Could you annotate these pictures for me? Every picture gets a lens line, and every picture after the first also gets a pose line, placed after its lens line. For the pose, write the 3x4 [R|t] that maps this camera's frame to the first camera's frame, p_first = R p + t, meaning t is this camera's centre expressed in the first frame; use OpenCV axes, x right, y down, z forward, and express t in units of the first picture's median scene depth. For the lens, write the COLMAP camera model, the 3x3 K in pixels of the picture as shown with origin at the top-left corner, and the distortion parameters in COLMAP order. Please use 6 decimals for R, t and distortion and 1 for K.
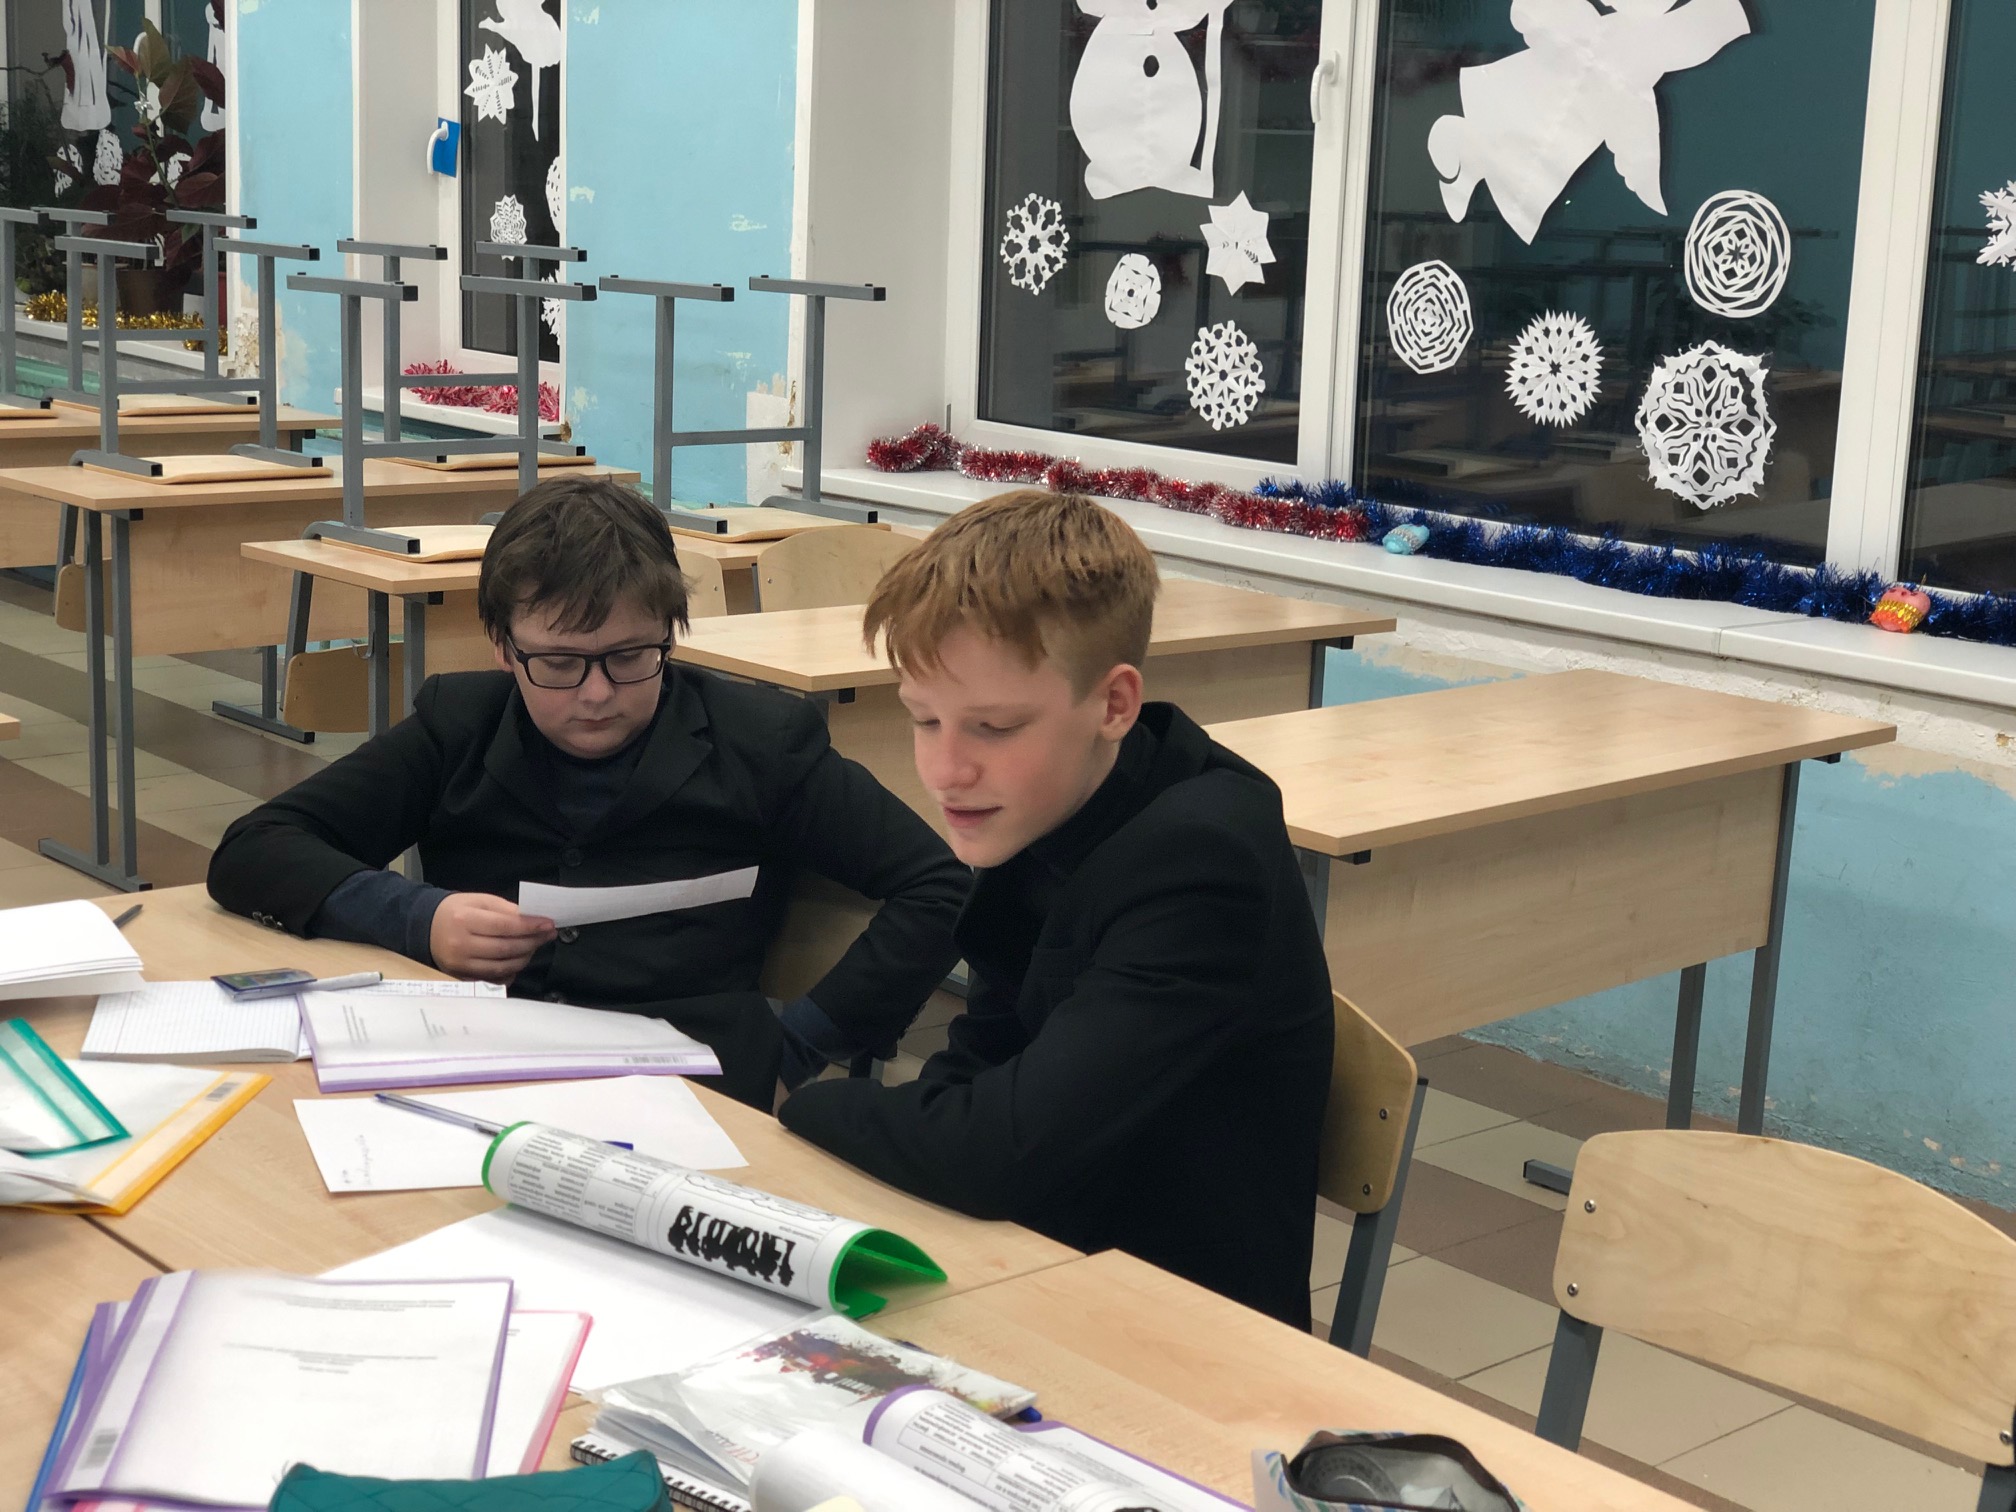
lens RADIAL K [[3067.3, 0, 1008.0], [0, 3067.3, 756.0], [0, 0, 1]] dist [0.049067, 0.074012]
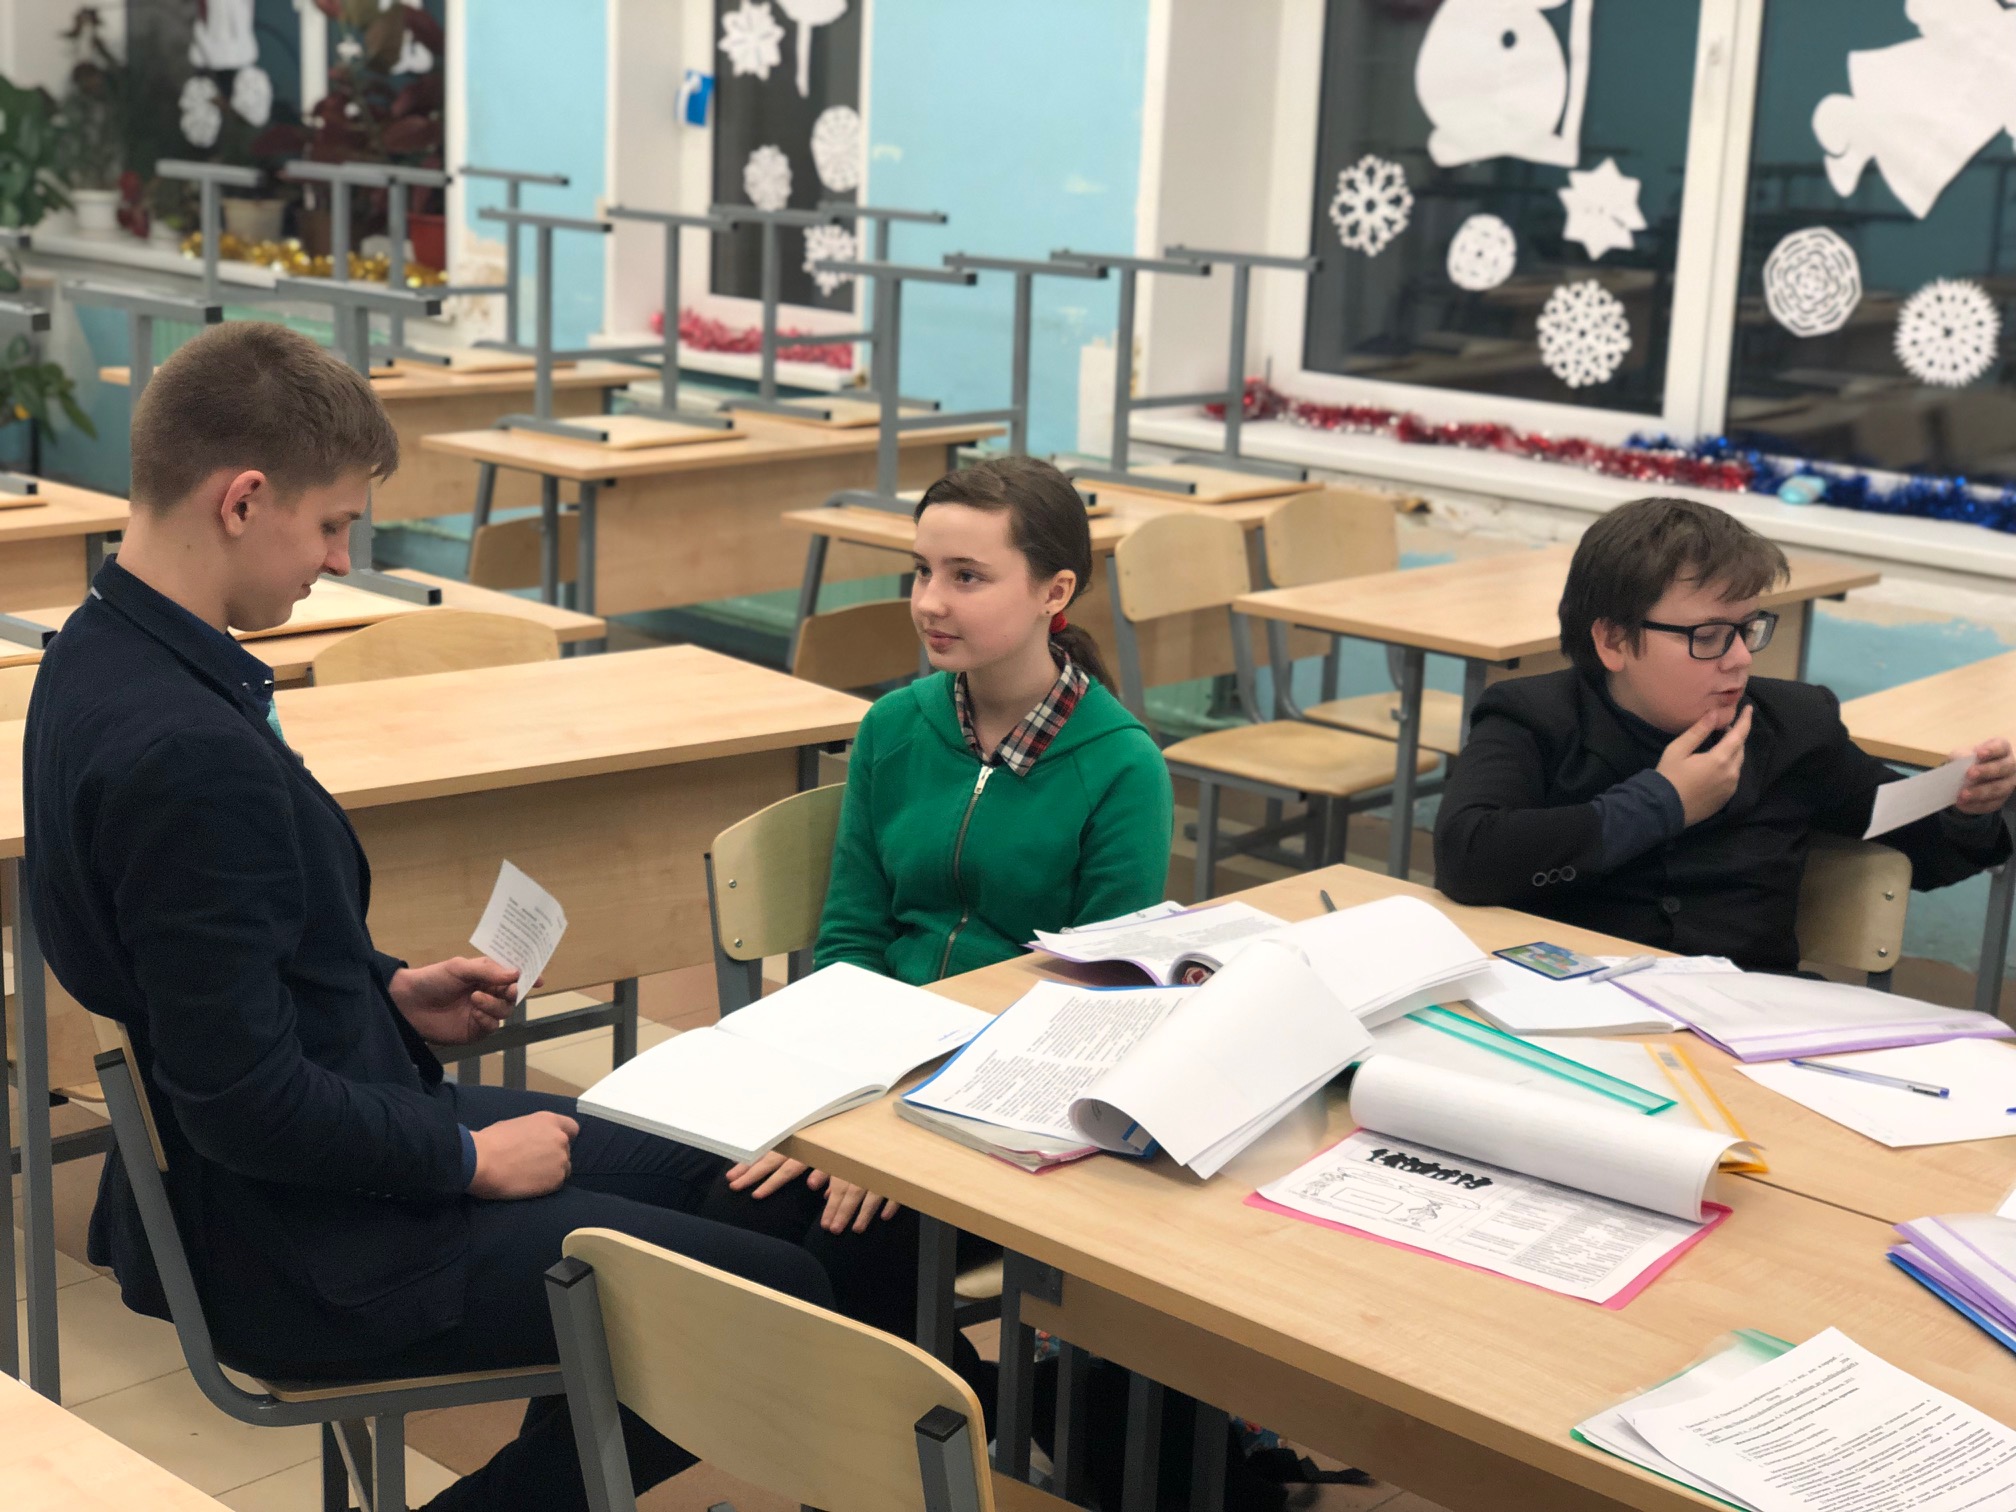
lens RADIAL K [[3058.0, 0, 1008.0], [0, 3058.0, 756.0], [0, 0, 1]] dist [0.246868, -1.277666]
pose [[0.997164, -0.016484, 0.073434, -0.212986], [0.013815, 0.999231, 0.036705, -0.019939], [-0.073982, -0.035586, 0.996624, -0.058089]]
